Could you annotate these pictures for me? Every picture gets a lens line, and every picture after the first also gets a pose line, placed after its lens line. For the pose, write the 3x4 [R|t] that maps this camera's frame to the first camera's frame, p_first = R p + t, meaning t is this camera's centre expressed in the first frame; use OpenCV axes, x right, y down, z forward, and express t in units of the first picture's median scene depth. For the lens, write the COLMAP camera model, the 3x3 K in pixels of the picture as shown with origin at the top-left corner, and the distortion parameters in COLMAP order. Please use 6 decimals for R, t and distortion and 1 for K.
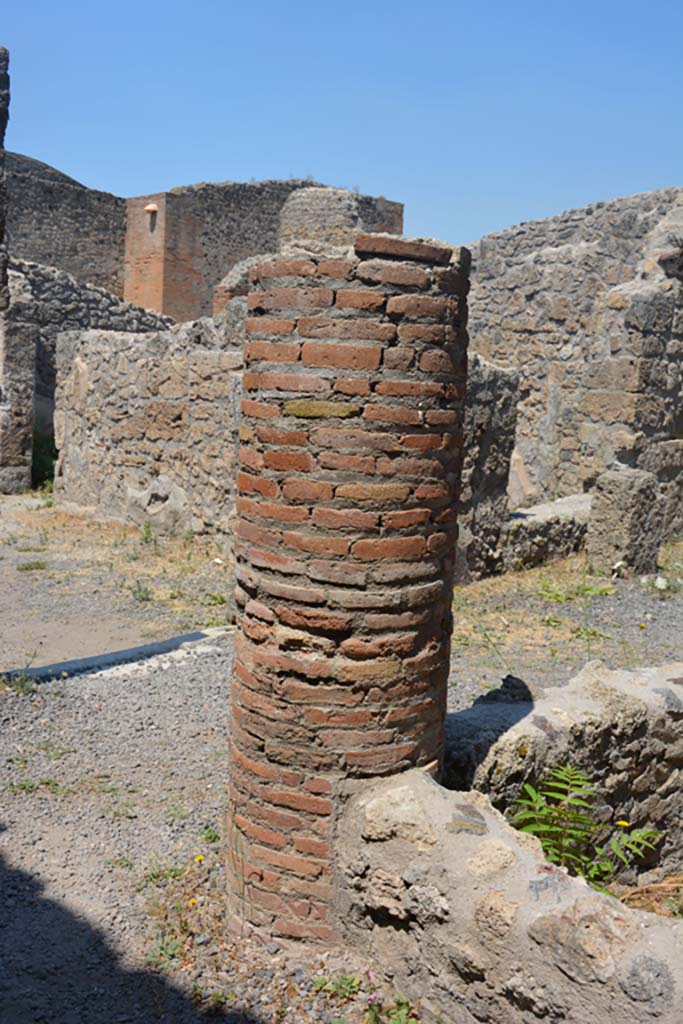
lens RADIAL K [[1014.6, 0, 342.8], [0, 1014.6, 515.2], [0, 0, 1]] dist [0.002834, 0.000000]
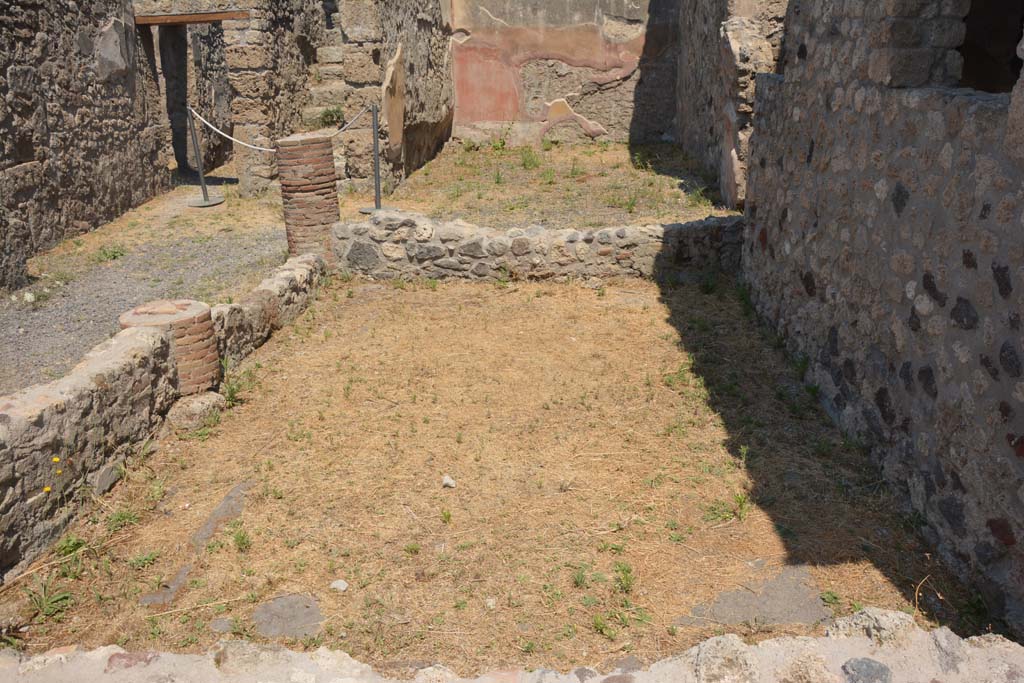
lens RADIAL K [[806.3, 0, 518.3], [0, 806.3, 362.3], [0, 0, 1]] dist [-0.158453, 0.113655]
pose [[0.686321, -0.307615, 0.659042, 0.085057], [0.145883, 0.945960, 0.289615, -0.037100], [-0.712518, -0.102626, 0.694108, -0.043188]]
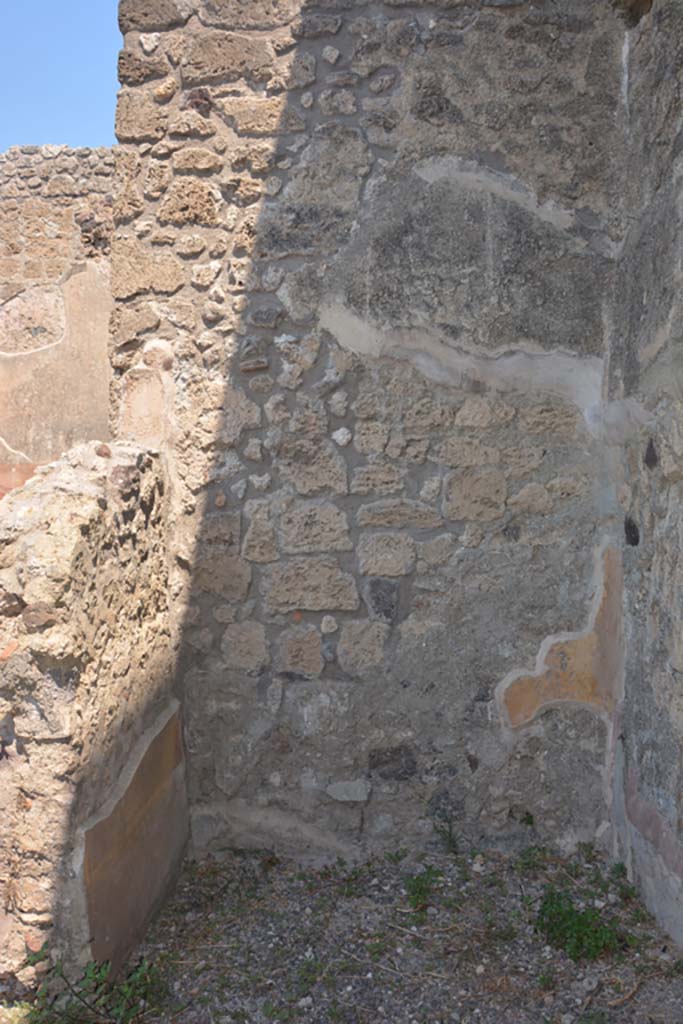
lens RADIAL K [[806.3, 0, 336.7], [0, 806.3, 517.6], [0, 0, 1]] dist [-0.158453, 0.113655]
pose [[0.661663, -0.054556, 0.747814, 0.992804], [0.123271, 0.991693, -0.036722, -0.060185], [-0.739599, 0.116482, 0.662892, 0.170752]]
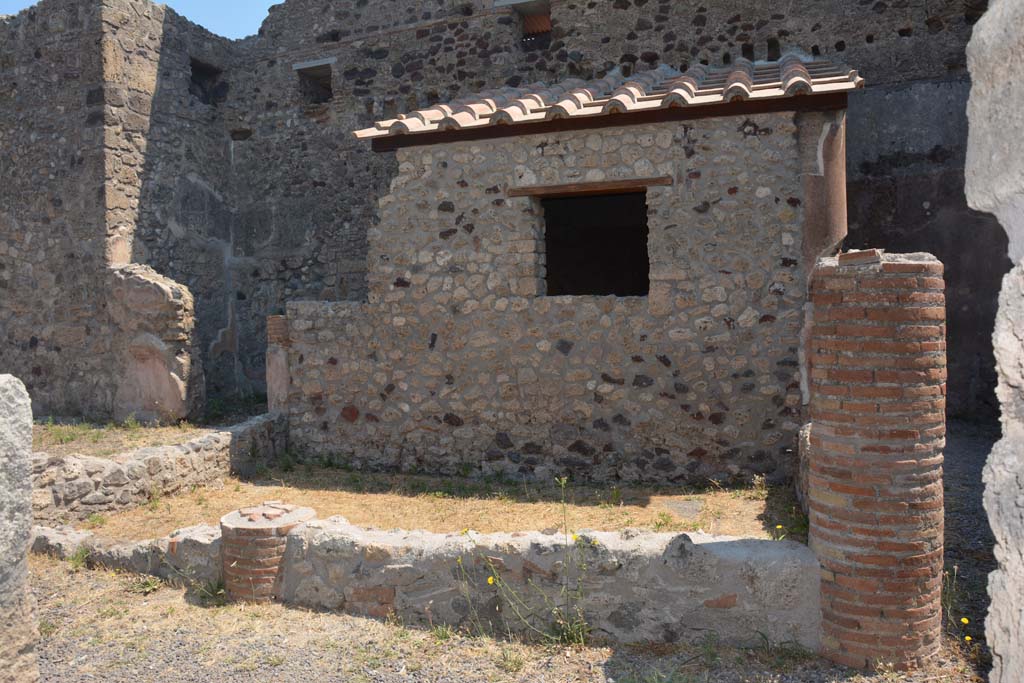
lens RADIAL K [[806.3, 0, 517.0], [0, 806.3, 346.9], [0, 0, 1]] dist [-0.158453, 0.113655]
pose [[-0.505652, -0.068427, 0.860020, -0.268250], [0.117591, 0.982080, 0.147277, -0.119483], [-0.854686, 0.175601, -0.488544, 0.707860]]
